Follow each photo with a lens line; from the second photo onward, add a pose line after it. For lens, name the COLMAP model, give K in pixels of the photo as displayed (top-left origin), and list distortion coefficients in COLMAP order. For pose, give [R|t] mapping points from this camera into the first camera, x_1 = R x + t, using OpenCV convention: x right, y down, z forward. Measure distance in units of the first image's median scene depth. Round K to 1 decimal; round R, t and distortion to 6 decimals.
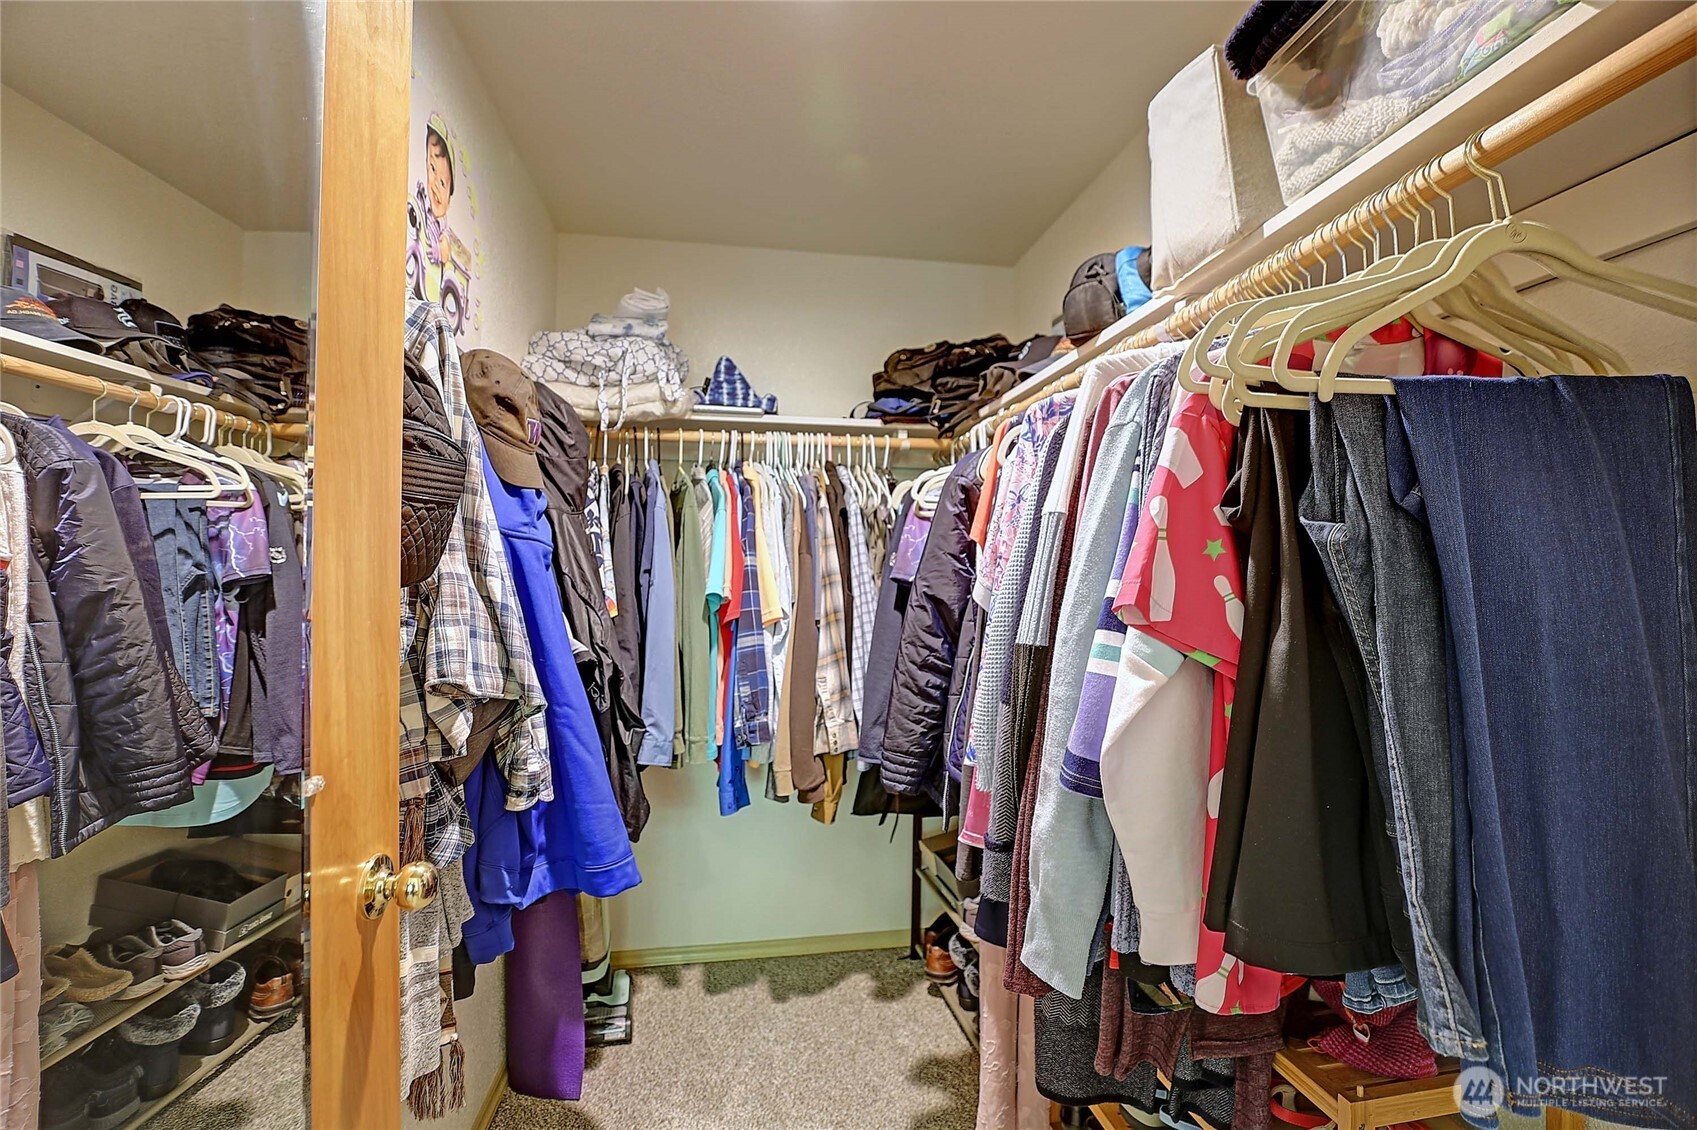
lens RADIAL K [[774.9, 0, 852.3], [0, 774.9, 572.8], [0, 0, 1]] dist [-0.023864, 0.005418]
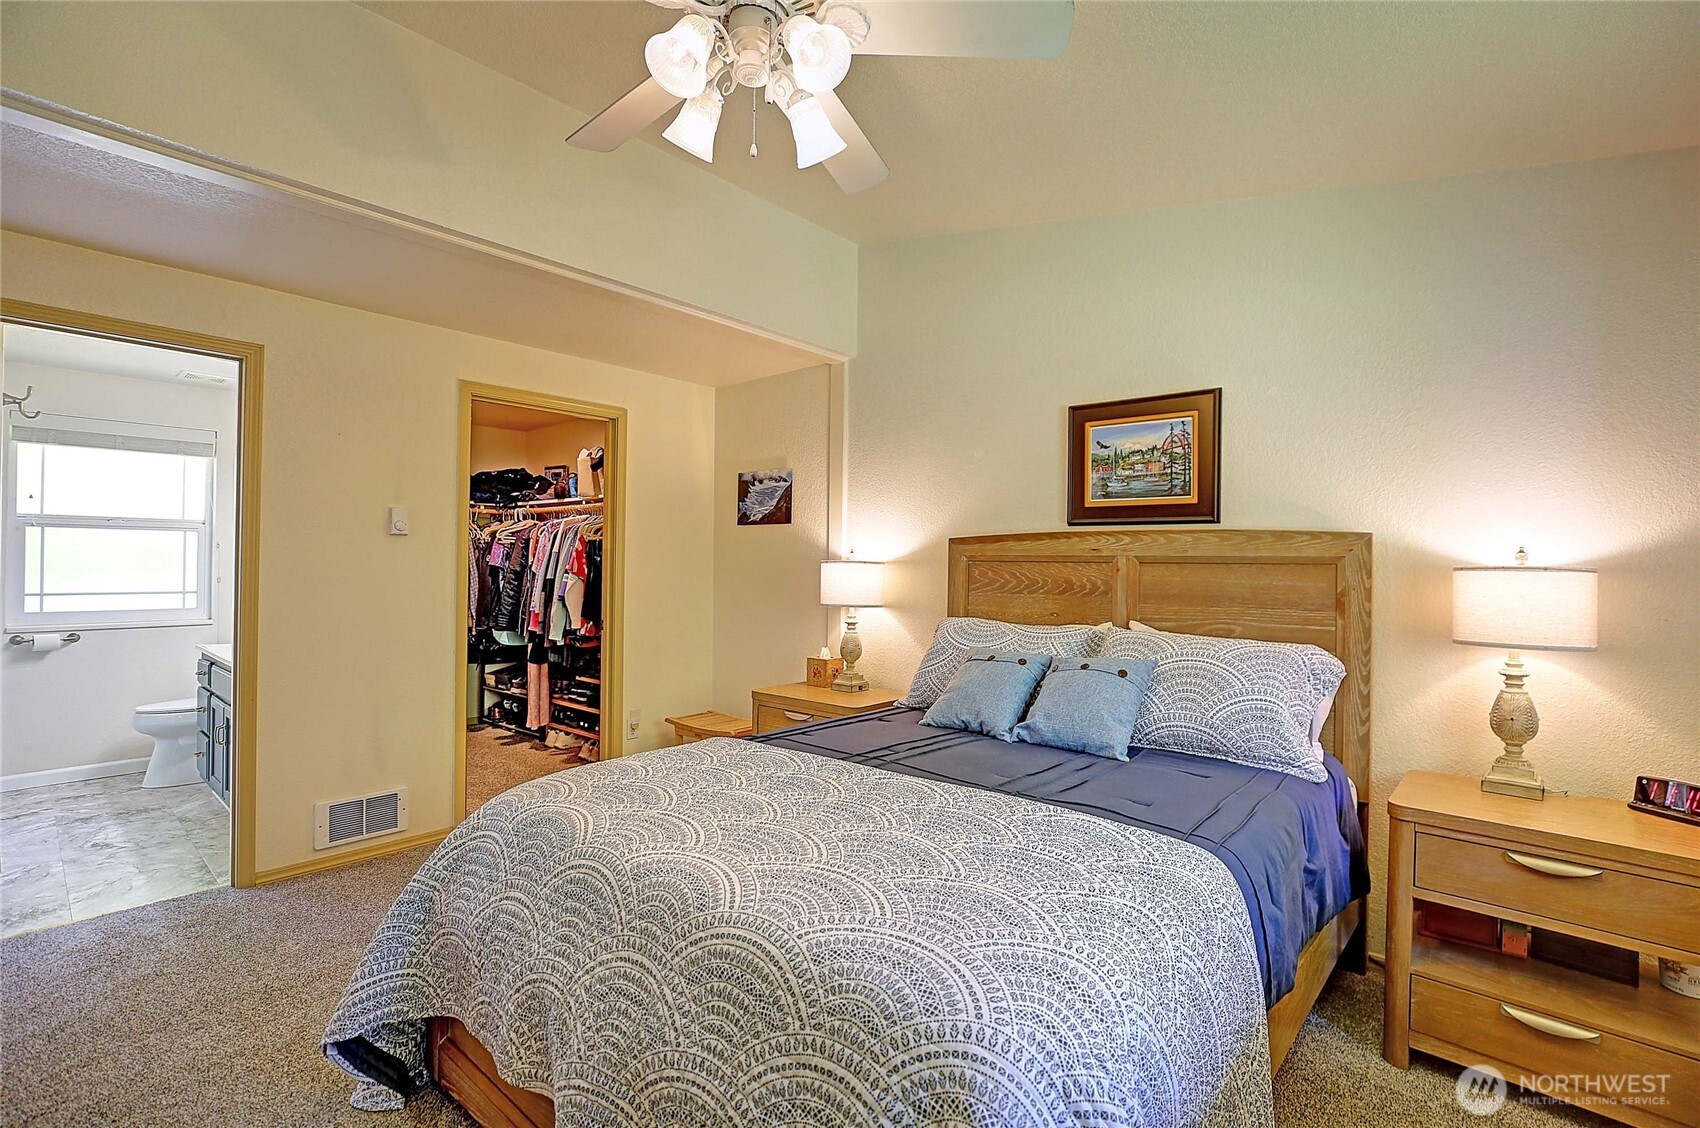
lens RADIAL K [[776.3, 0, 851.2], [0, 776.3, 566.8], [0, 0, 1]] dist [-0.023864, 0.005418]
pose [[0.775786, 0.007778, 0.630948, -1.238674], [-0.010546, 0.999944, 0.000641, -0.000933], [-0.630908, -0.007152, 0.775825, -3.586980]]
